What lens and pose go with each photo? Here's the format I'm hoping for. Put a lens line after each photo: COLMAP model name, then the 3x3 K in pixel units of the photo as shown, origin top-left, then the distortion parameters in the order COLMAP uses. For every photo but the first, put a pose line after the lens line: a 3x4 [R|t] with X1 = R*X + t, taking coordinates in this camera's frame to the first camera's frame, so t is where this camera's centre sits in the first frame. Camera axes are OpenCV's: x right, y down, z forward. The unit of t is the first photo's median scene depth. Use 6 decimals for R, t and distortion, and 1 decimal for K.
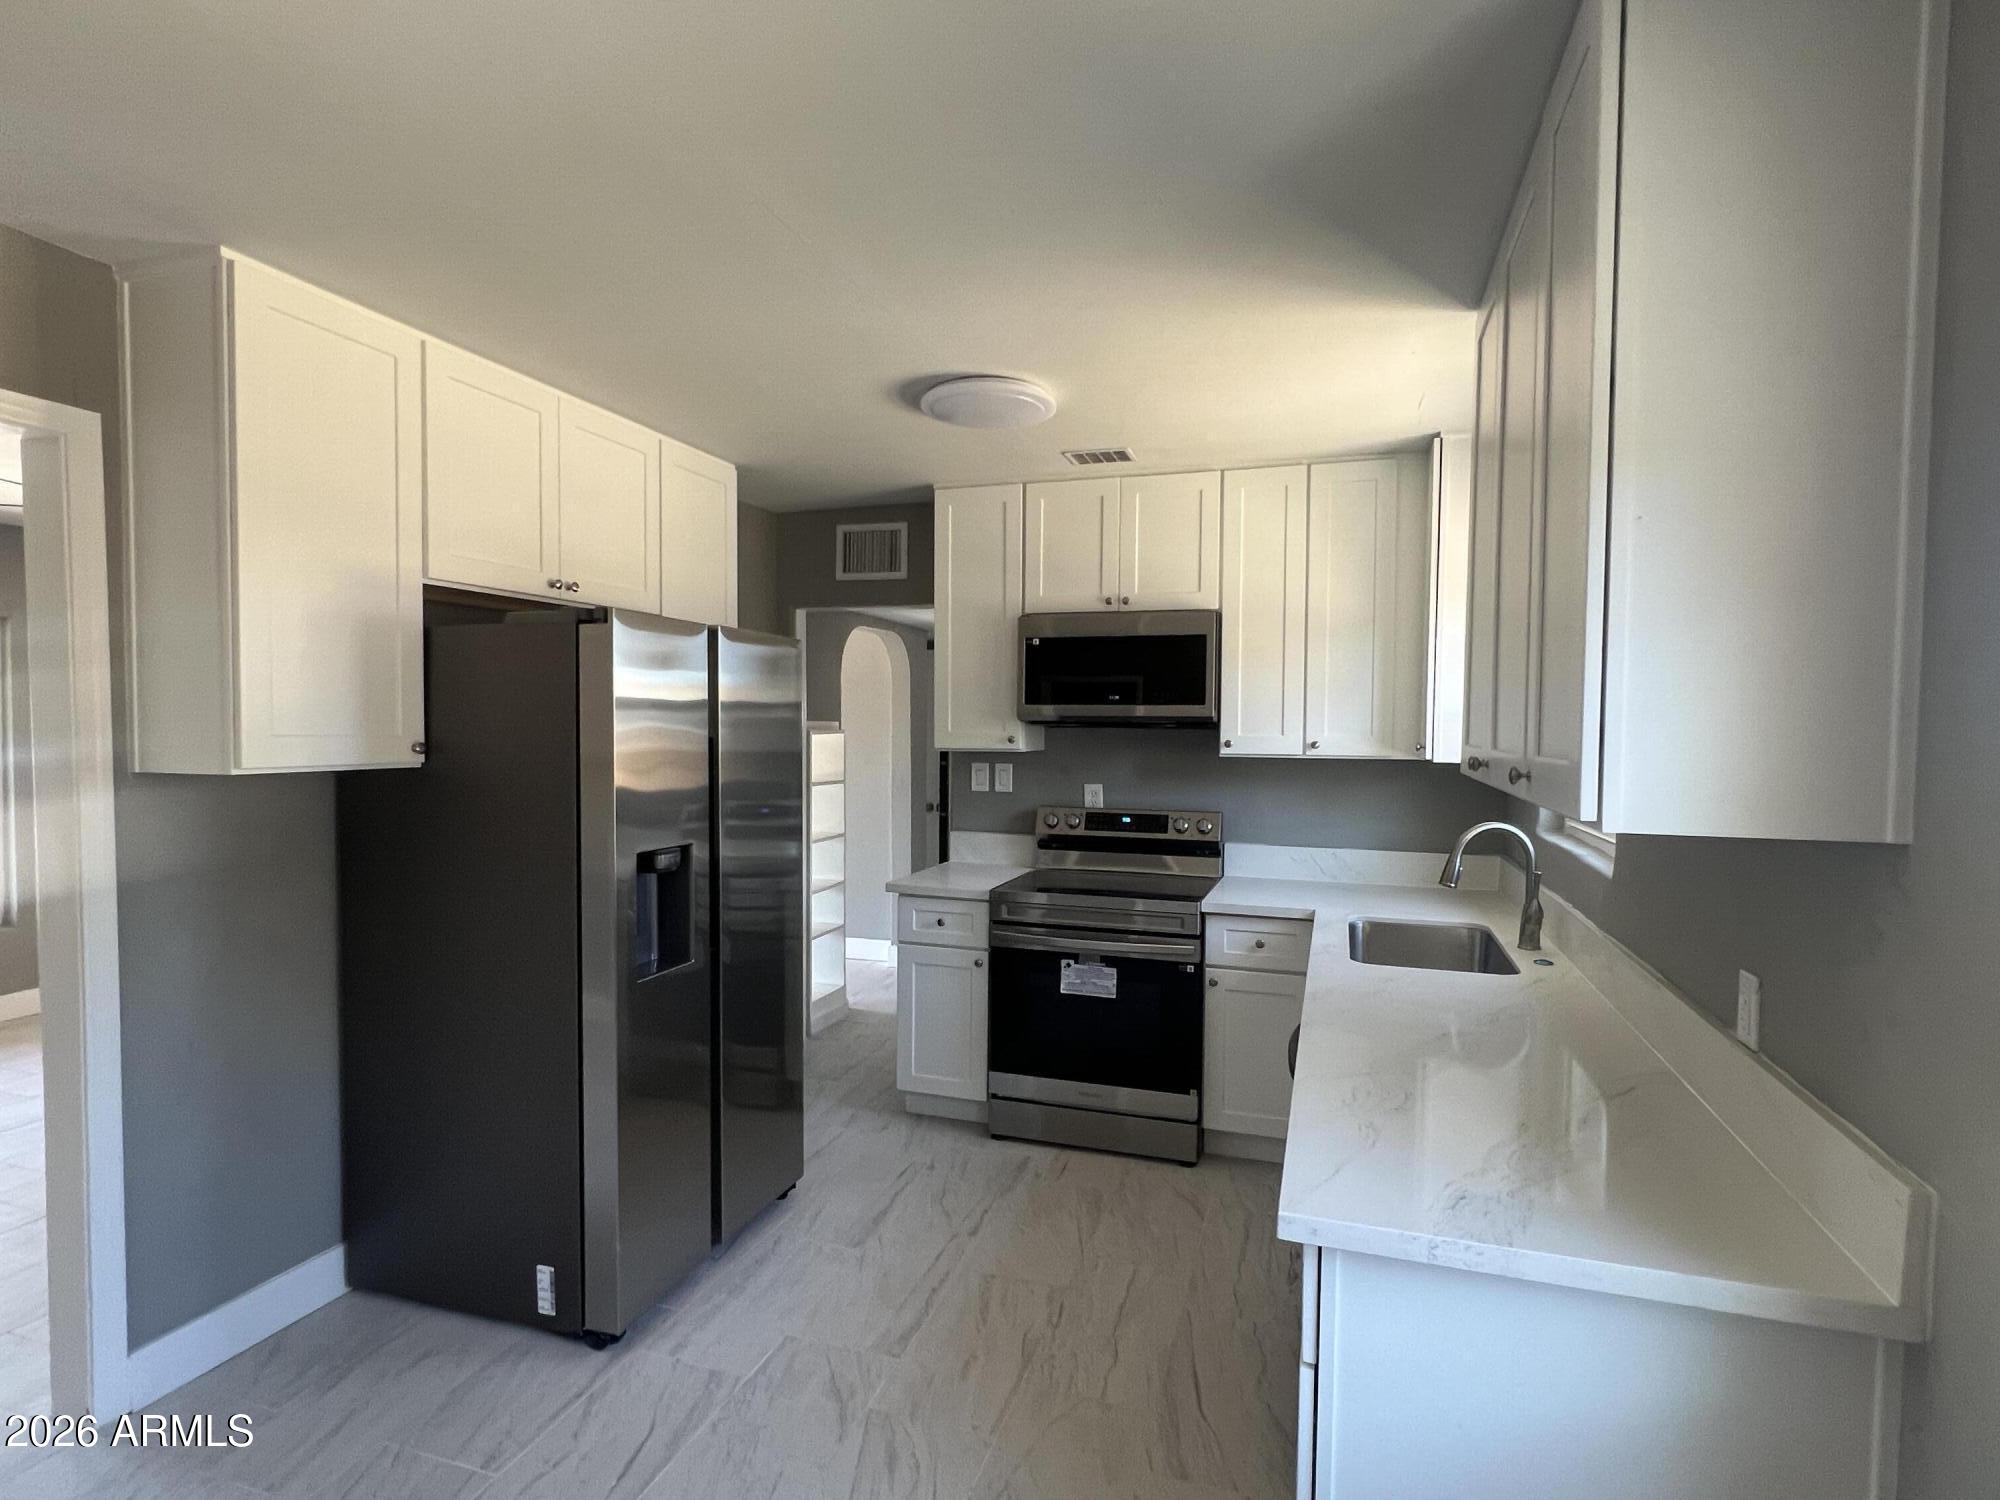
lens RADIAL K [[1011.6, 0, 1004.4], [0, 1011.6, 753.9], [0, 0, 1]] dist [-0.005180, 0.002476]
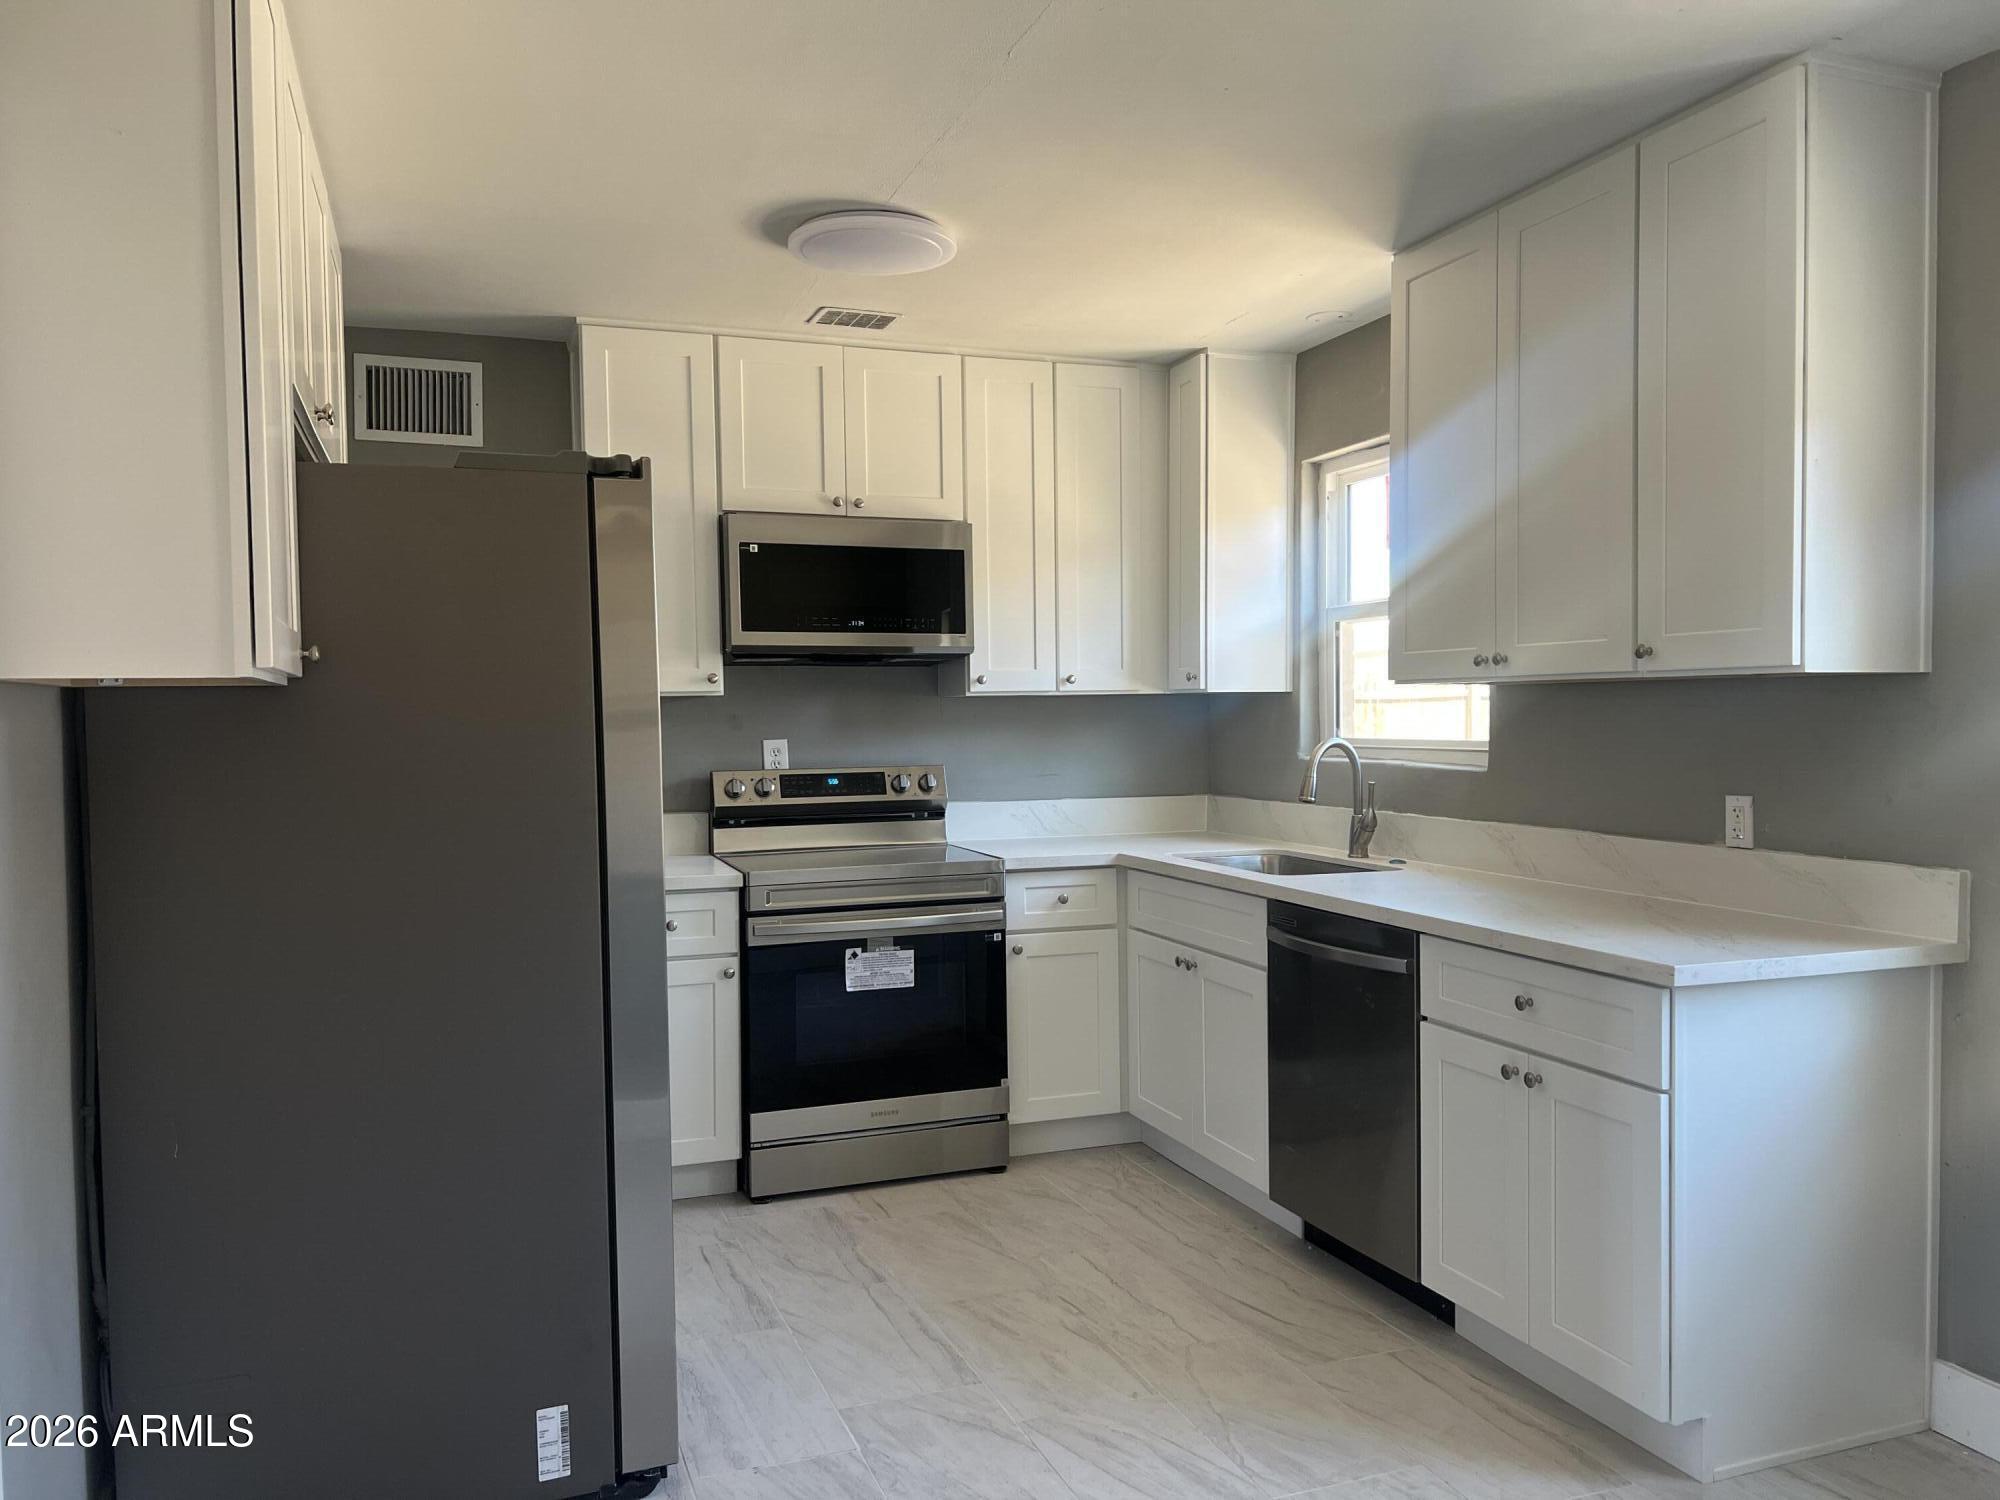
lens RADIAL K [[1511.3, 0, 998.4], [0, 1511.3, 750.2], [0, 0, 1]] dist [0.099130, -0.019942]
pose [[0.787862, -0.032077, 0.615017, -0.569437], [0.037675, 0.999283, 0.003855, 0.046487], [-0.614699, 0.020134, 0.788505, -0.015579]]
